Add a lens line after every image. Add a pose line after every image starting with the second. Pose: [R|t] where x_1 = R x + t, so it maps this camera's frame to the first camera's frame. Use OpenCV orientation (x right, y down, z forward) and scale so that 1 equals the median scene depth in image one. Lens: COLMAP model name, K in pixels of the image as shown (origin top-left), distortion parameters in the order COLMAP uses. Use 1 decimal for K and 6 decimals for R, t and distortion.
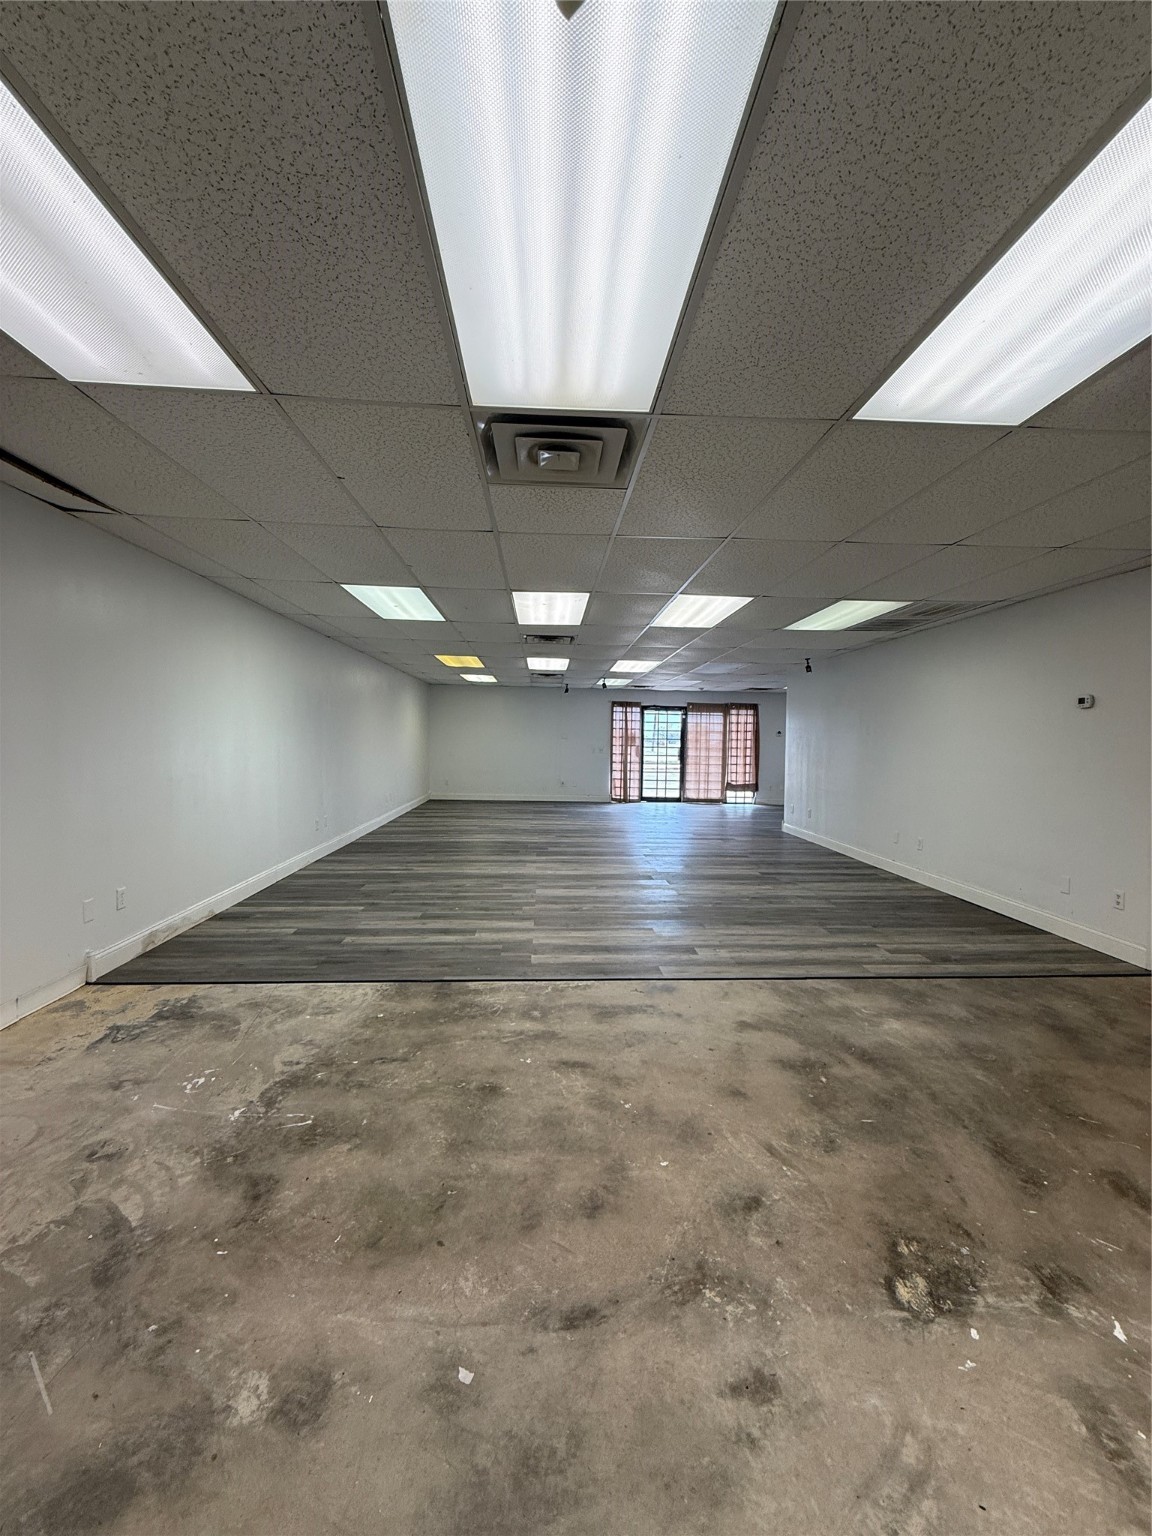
lens RADIAL K [[609.0, 0, 574.5], [0, 609.0, 768.9], [0, 0, 1]] dist [-0.000965, 0.000534]
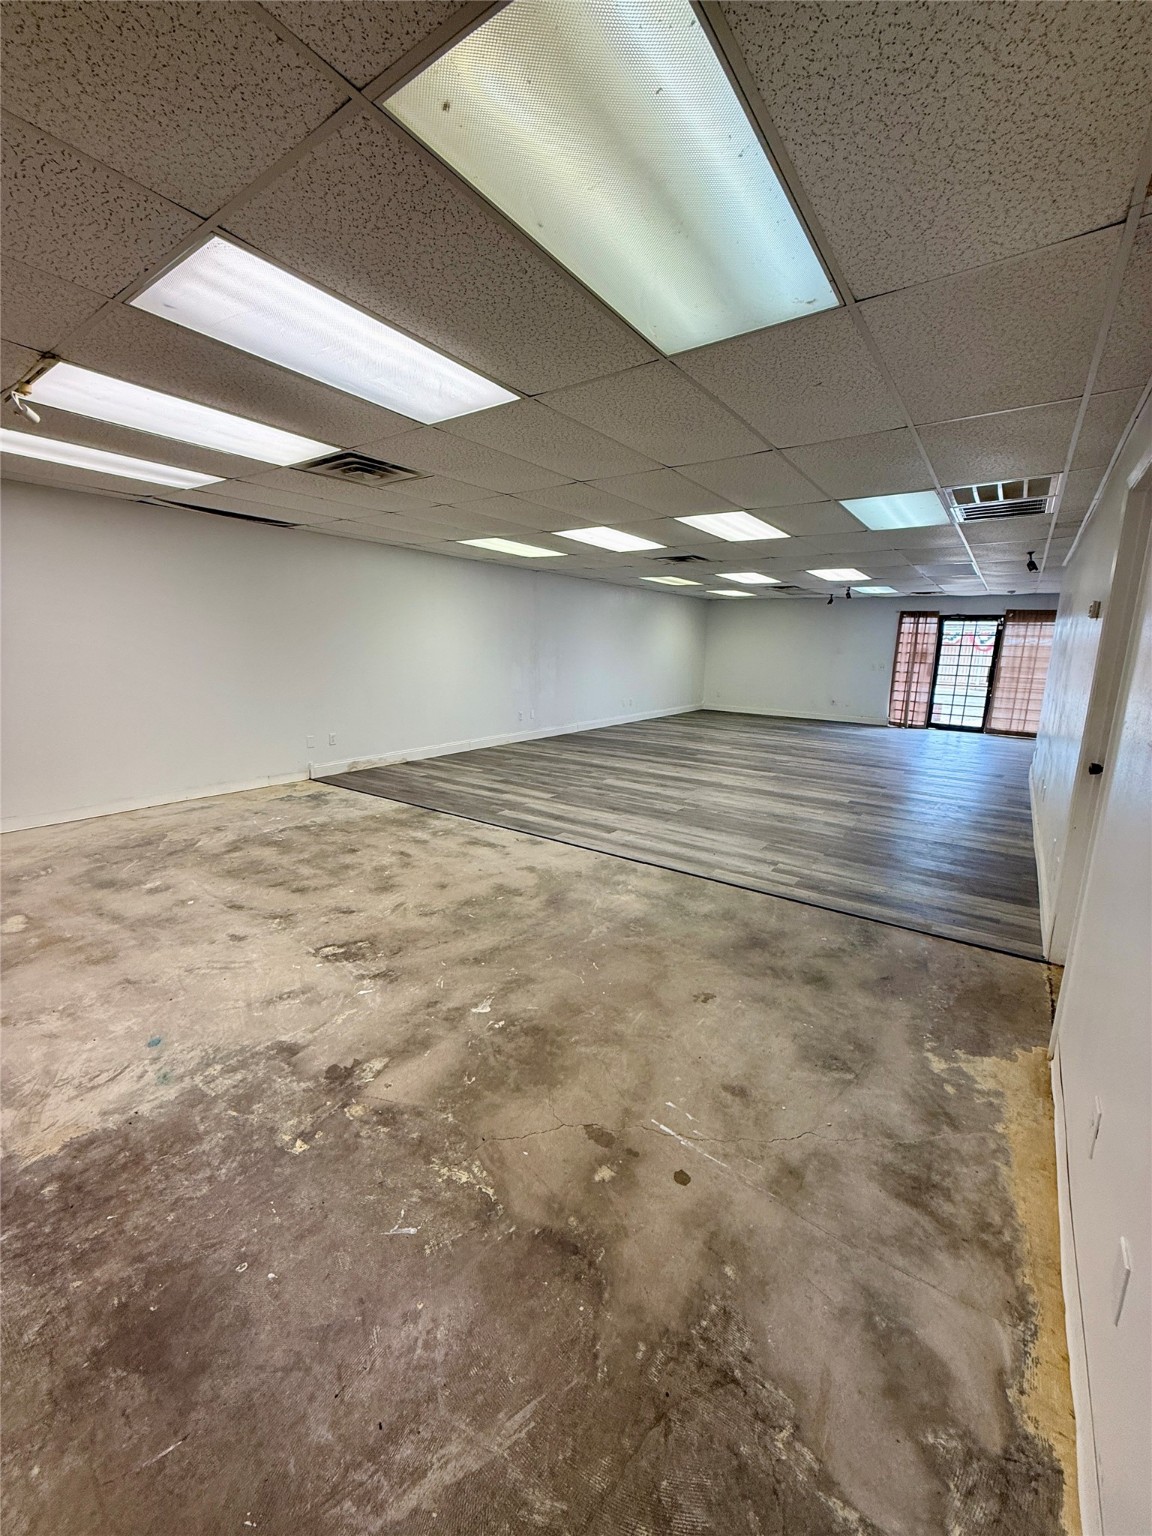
lens RADIAL K [[609.0, 0, 574.5], [0, 609.0, 768.9], [0, 0, 1]] dist [-0.000965, 0.000534]
pose [[0.781089, 0.127095, -0.611348, 0.914844], [-0.040391, 0.987300, 0.153647, -0.008621], [0.623112, -0.095319, 0.776303, 0.022292]]
